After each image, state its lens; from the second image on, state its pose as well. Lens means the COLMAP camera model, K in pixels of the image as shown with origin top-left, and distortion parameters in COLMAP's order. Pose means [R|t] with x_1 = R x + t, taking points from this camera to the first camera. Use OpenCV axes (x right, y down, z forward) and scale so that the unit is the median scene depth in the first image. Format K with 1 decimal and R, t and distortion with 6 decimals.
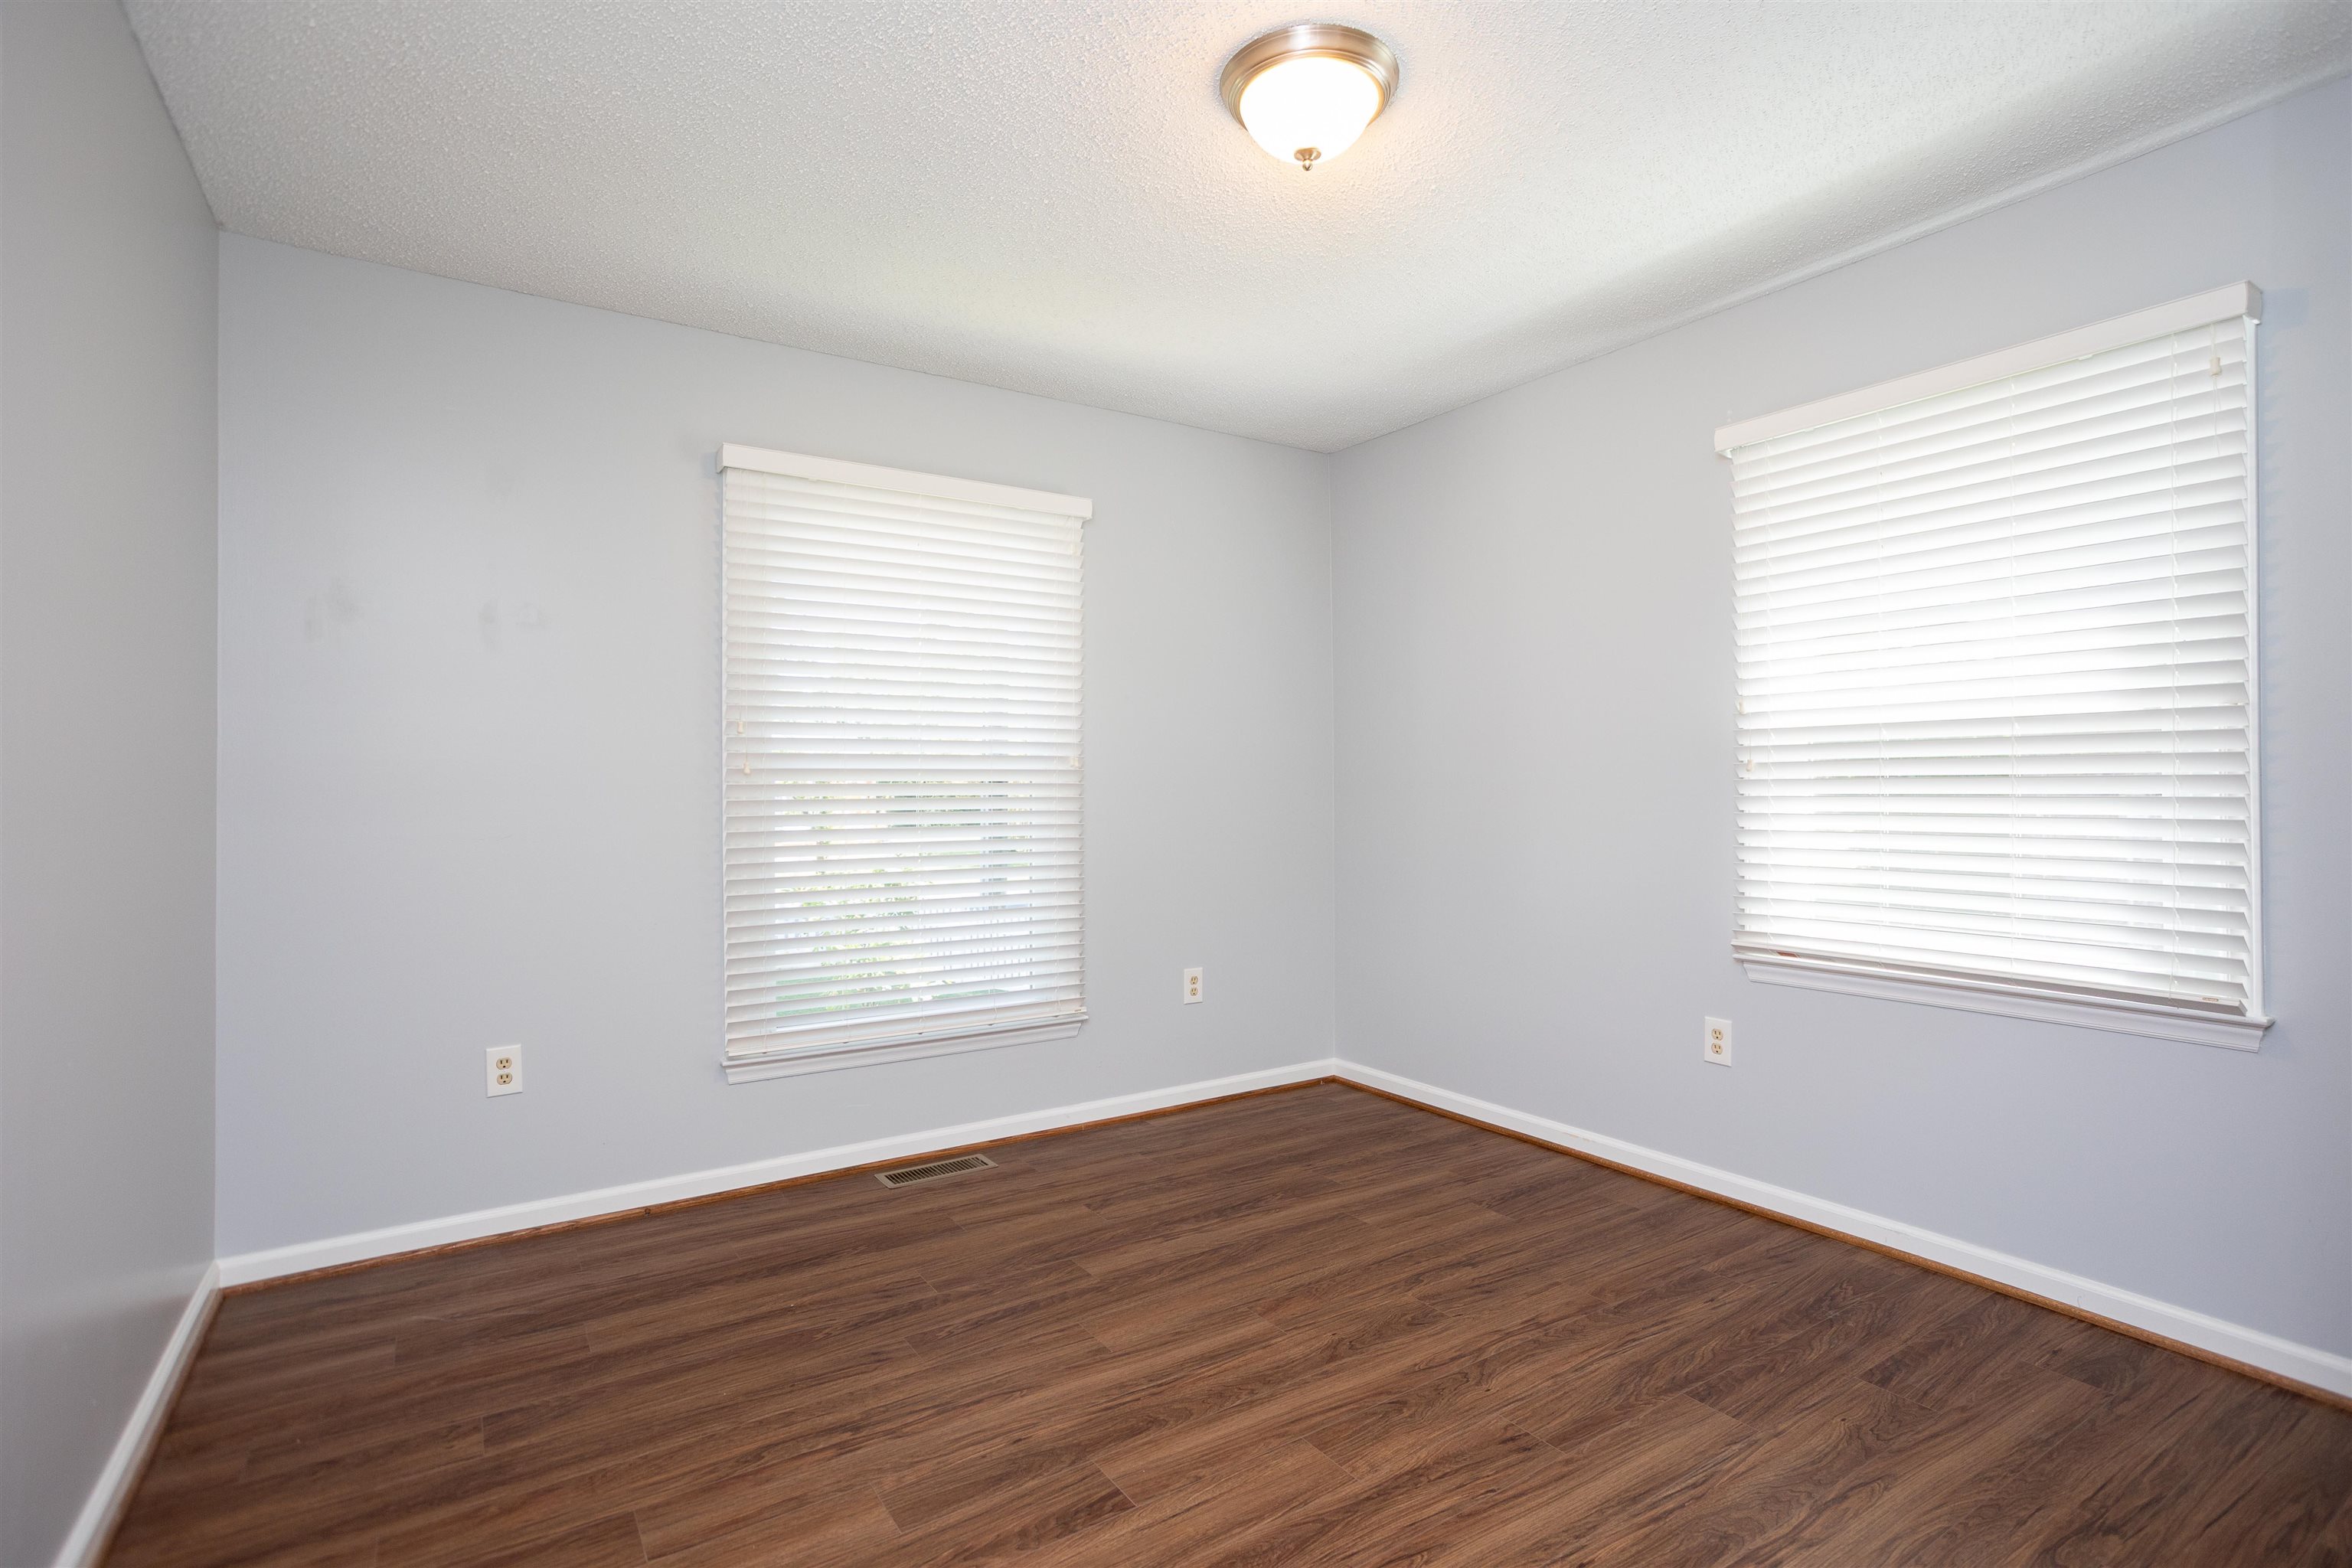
lens RADIAL K [[1142.6, 0, 1204.1], [0, 1142.6, 777.9], [0, 0, 1]] dist [-0.046993, 0.030196]
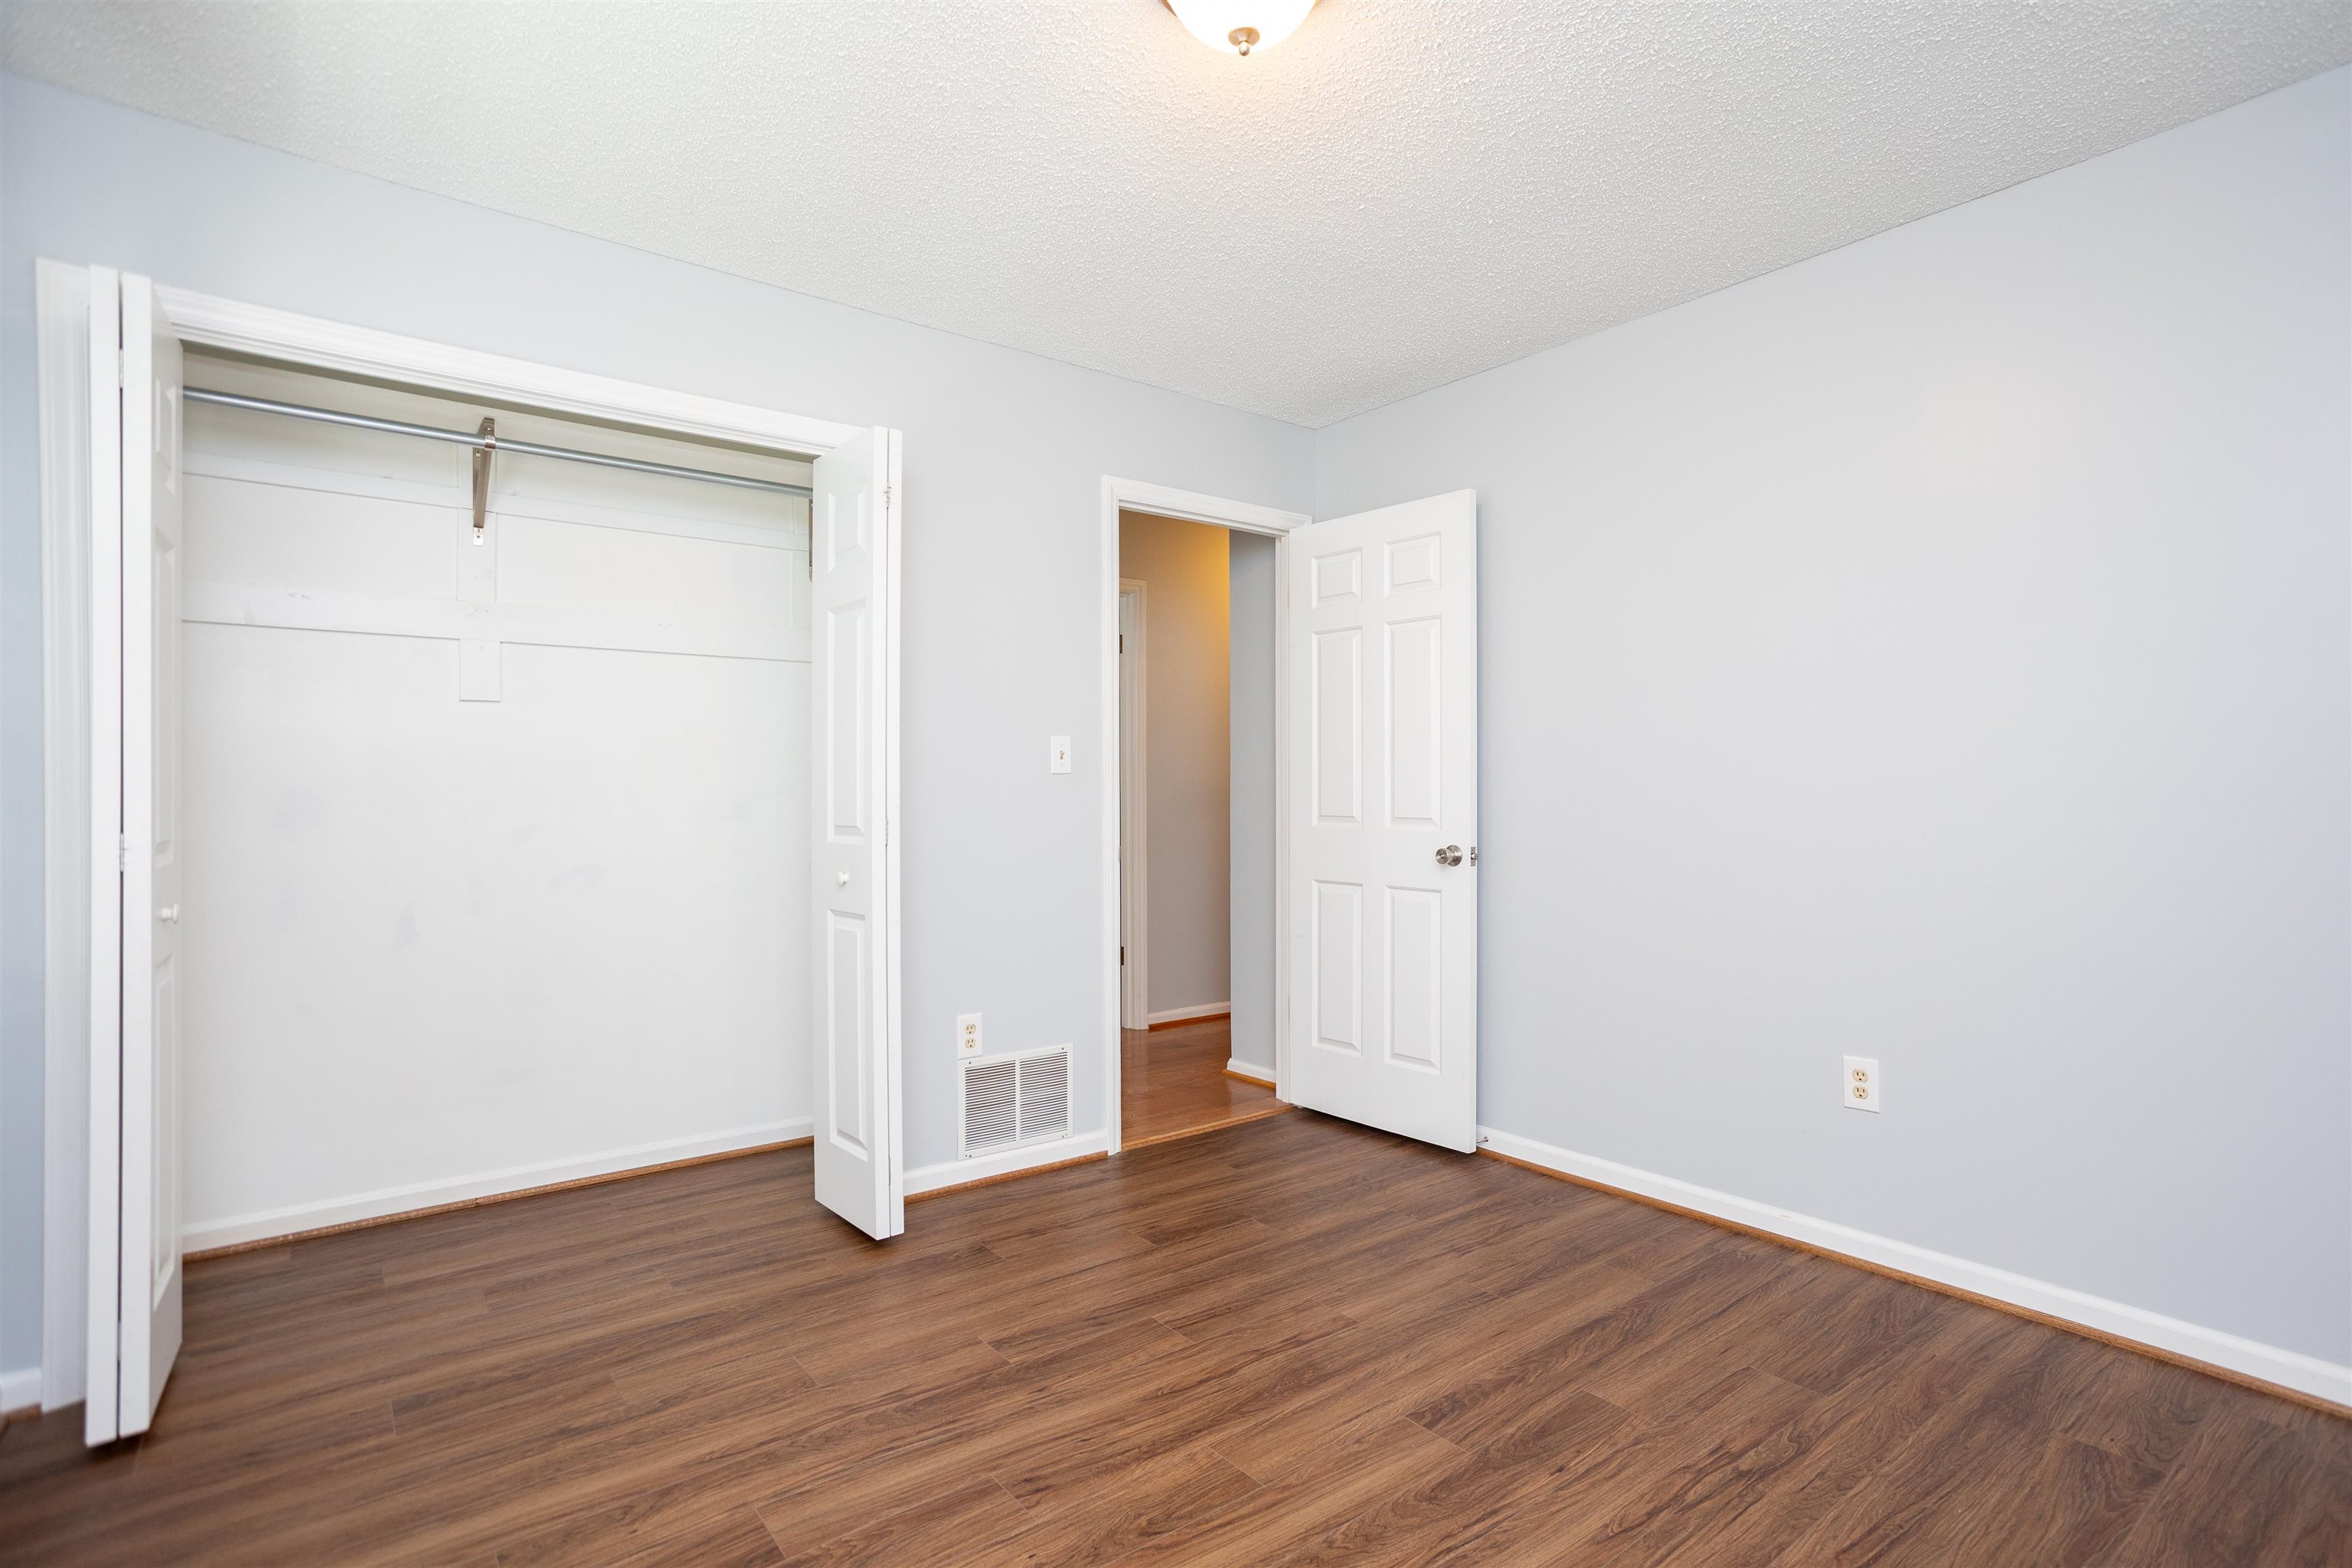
lens RADIAL K [[1142.6, 0, 1204.1], [0, 1142.6, 777.9], [0, 0, 1]] dist [-0.046993, 0.030196]
pose [[-0.997256, 0.009161, -0.073463, 0.207020], [0.010268, 0.999839, -0.014704, 0.016648], [0.073317, -0.015418, -0.997190, 2.016732]]
